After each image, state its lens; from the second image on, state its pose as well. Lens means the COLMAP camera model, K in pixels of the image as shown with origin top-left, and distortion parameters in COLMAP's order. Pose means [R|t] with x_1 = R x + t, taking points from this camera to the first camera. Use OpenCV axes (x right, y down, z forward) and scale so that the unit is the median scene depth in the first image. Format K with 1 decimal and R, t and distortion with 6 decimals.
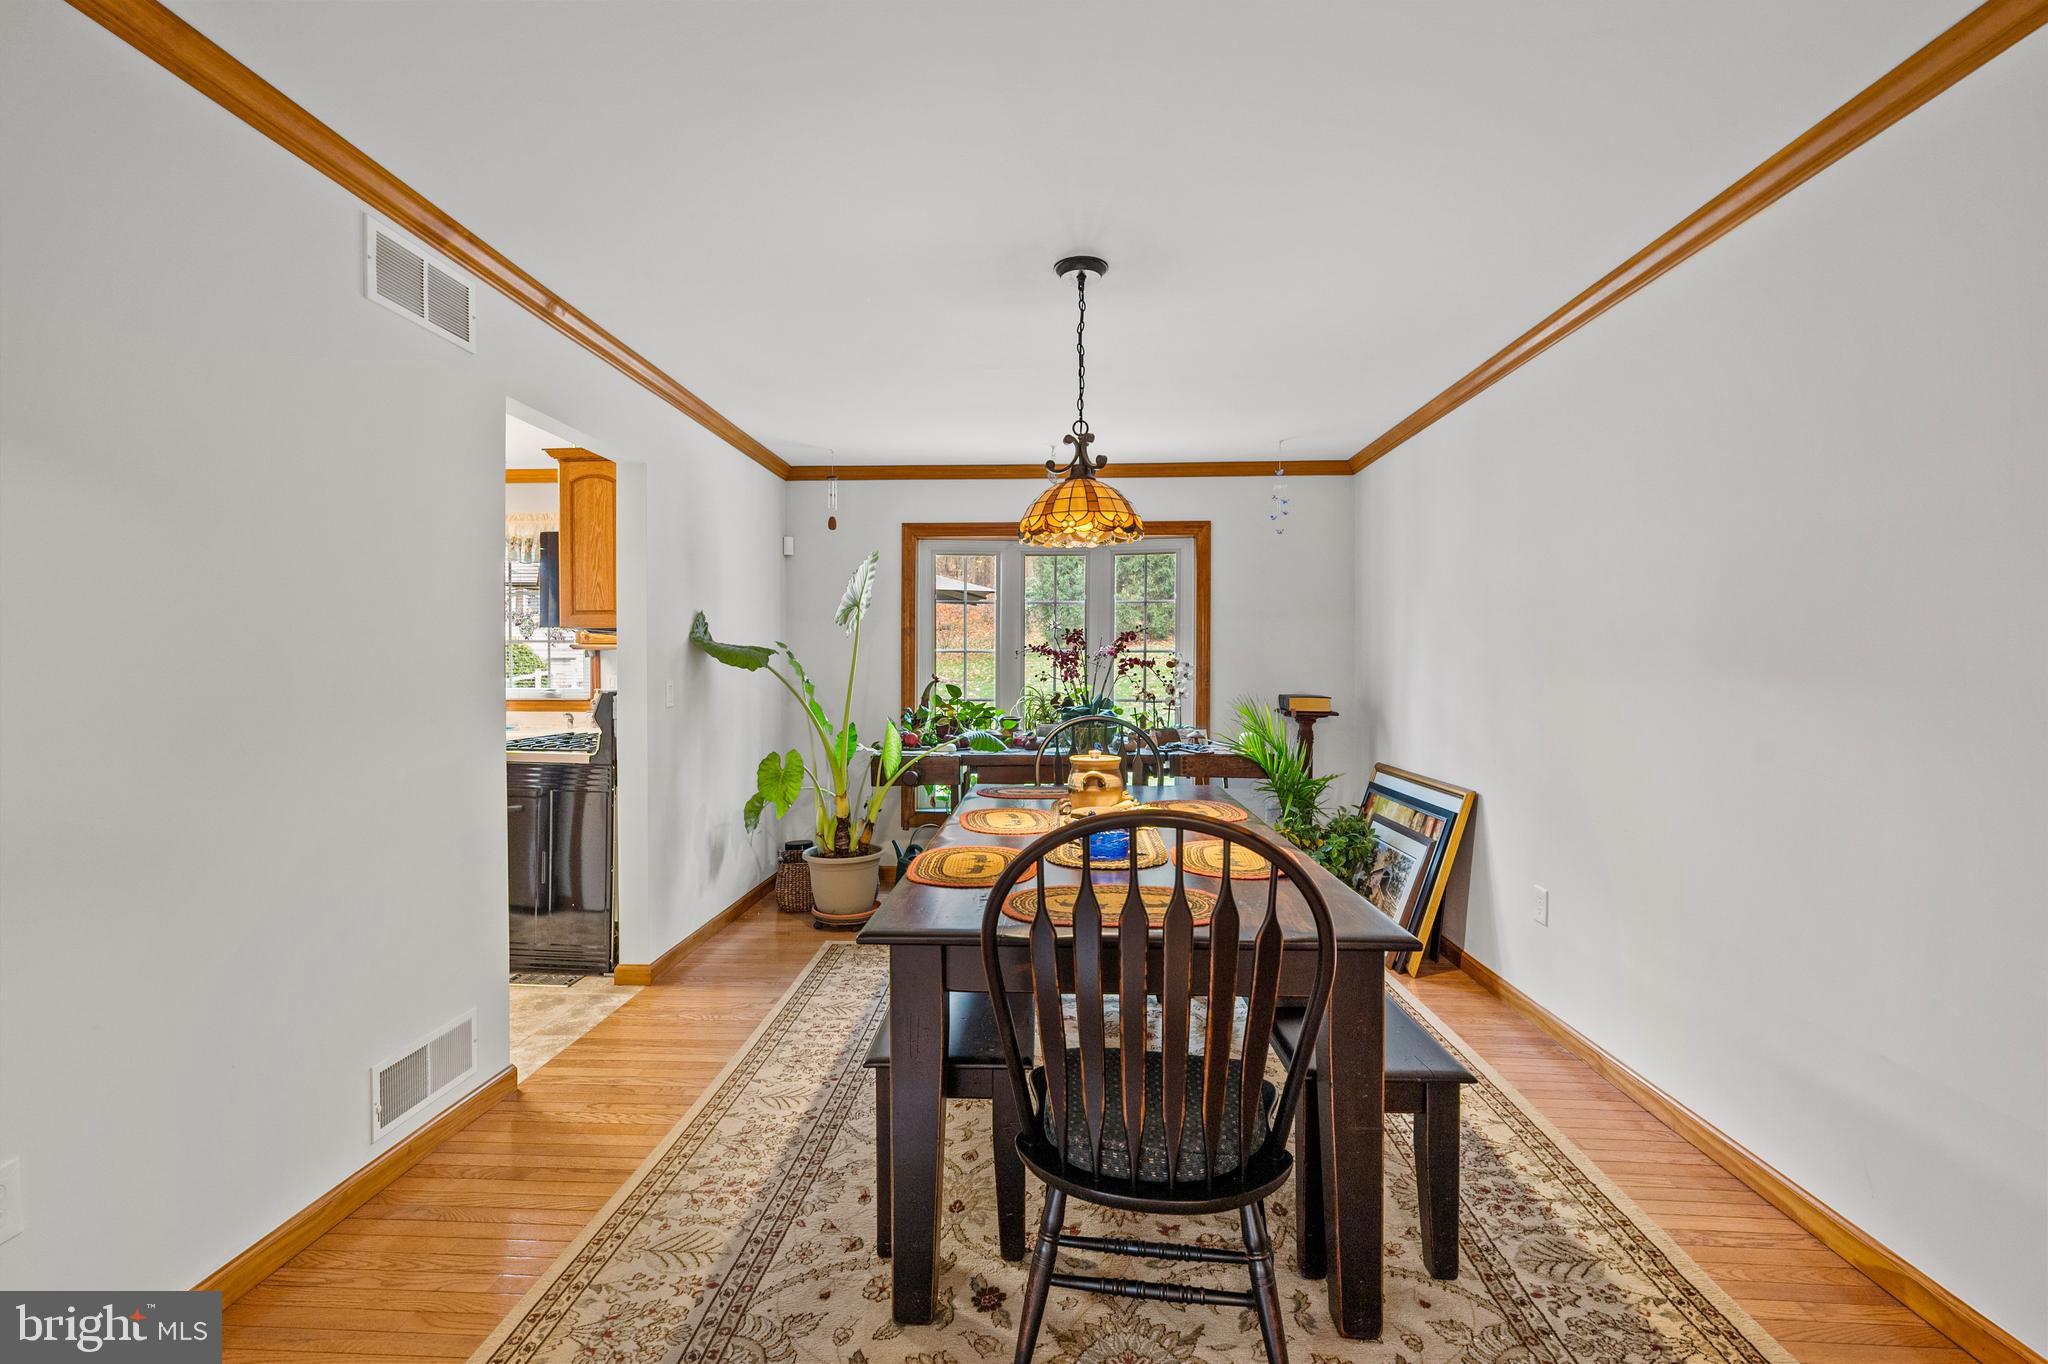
lens RADIAL K [[913.5, 0, 1017.7], [0, 913.5, 679.3], [0, 0, 1]] dist [-0.002091, 0.000155]
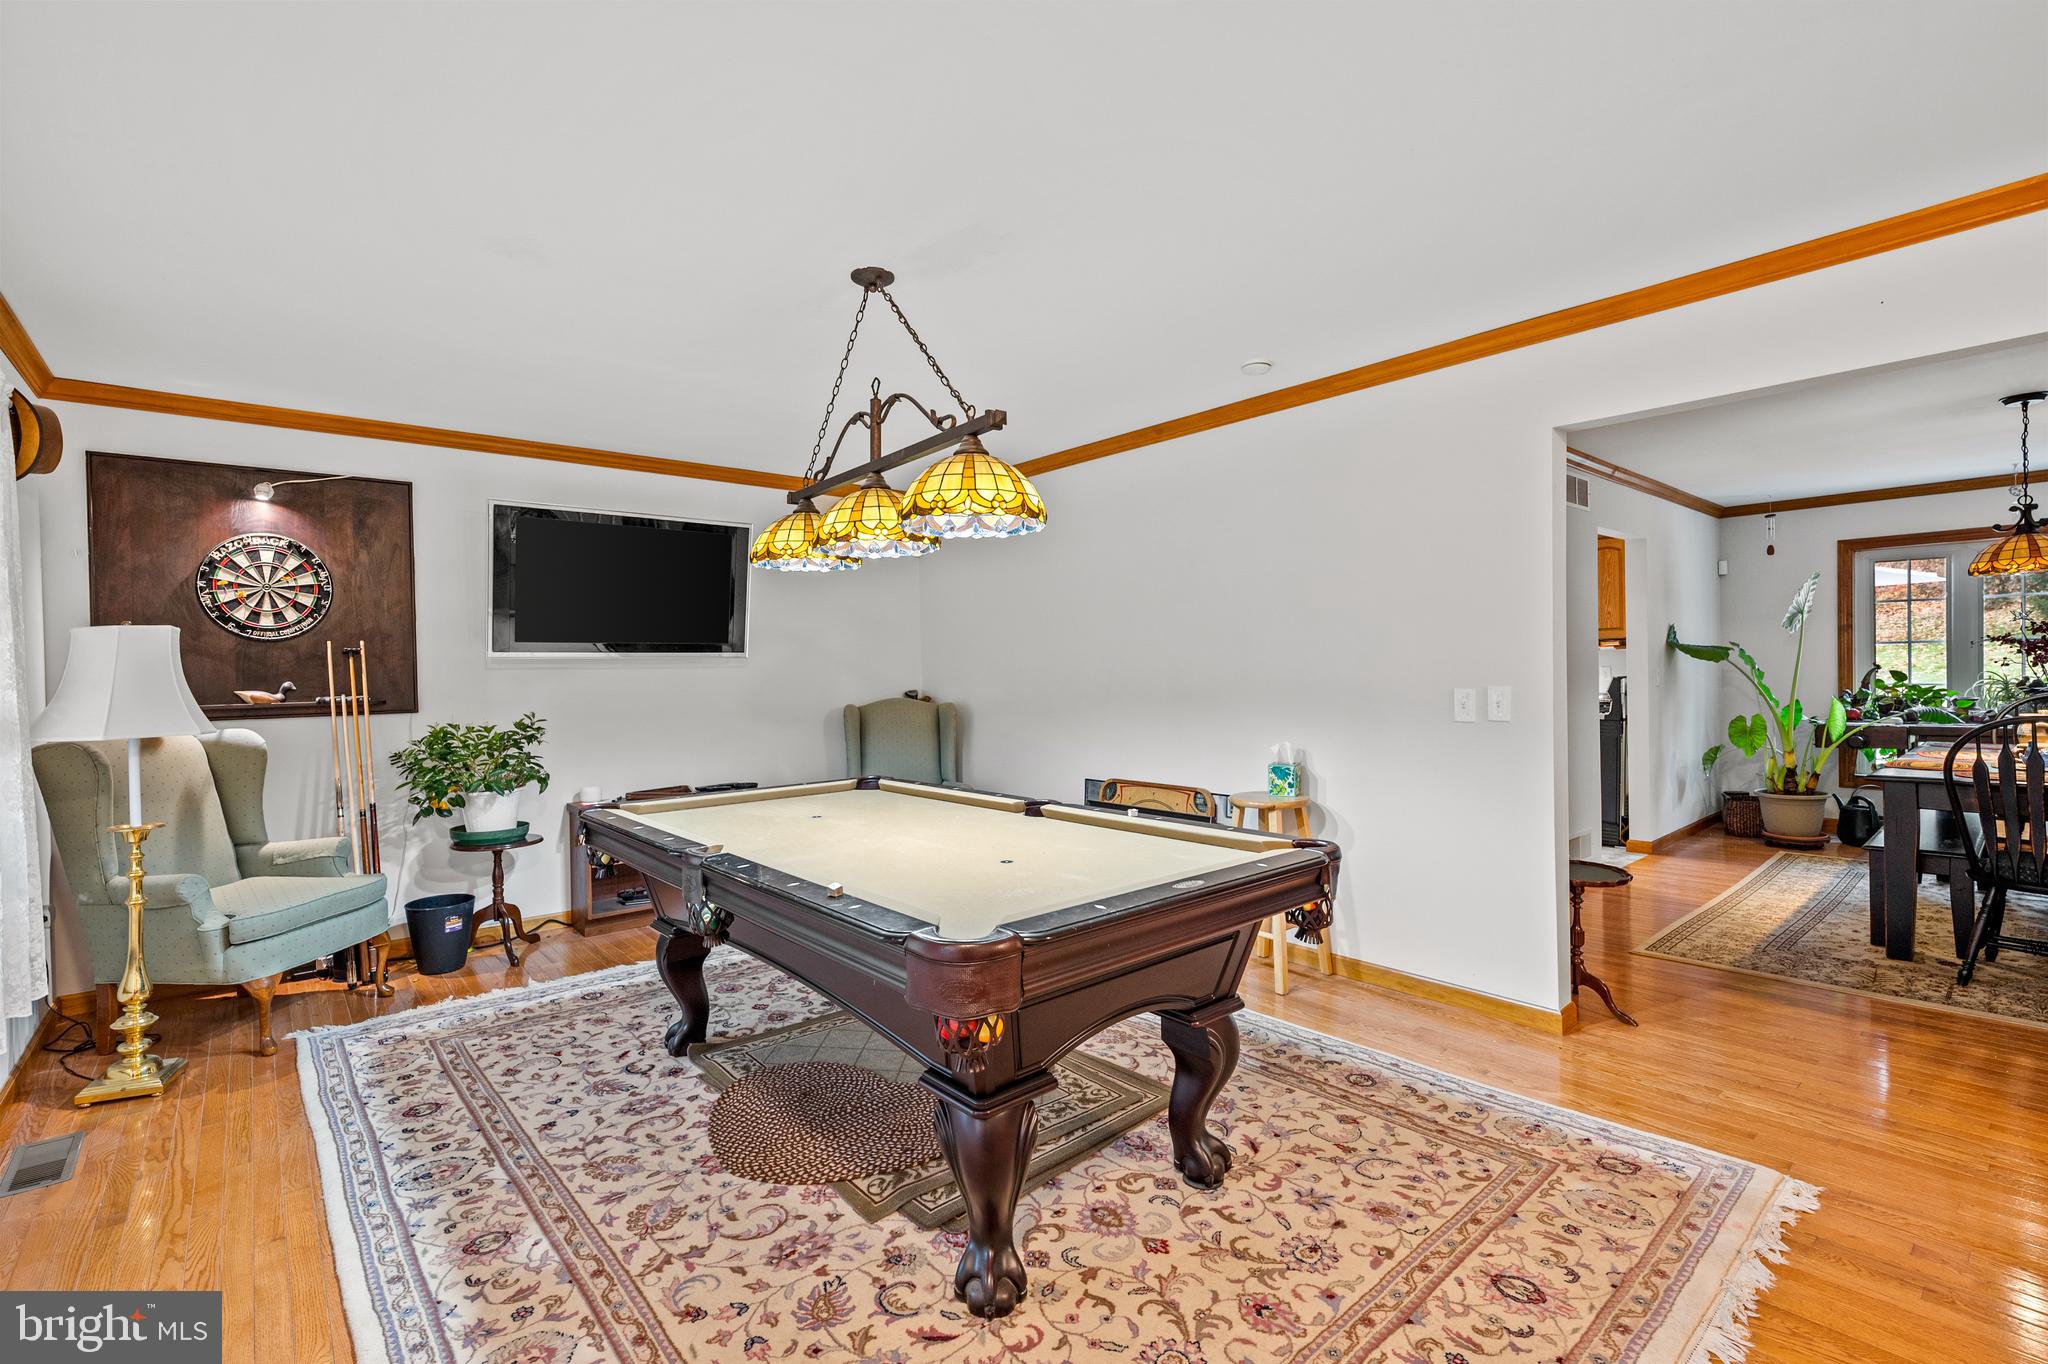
lens RADIAL K [[913.5, 0, 1017.7], [0, 913.5, 679.3], [0, 0, 1]] dist [-0.002091, 0.000155]
pose [[0.685200, -0.008220, -0.728309, 0.012230], [0.010431, 0.999945, -0.001473, 0.007839], [0.728281, -0.006587, 0.685247, -0.762338]]
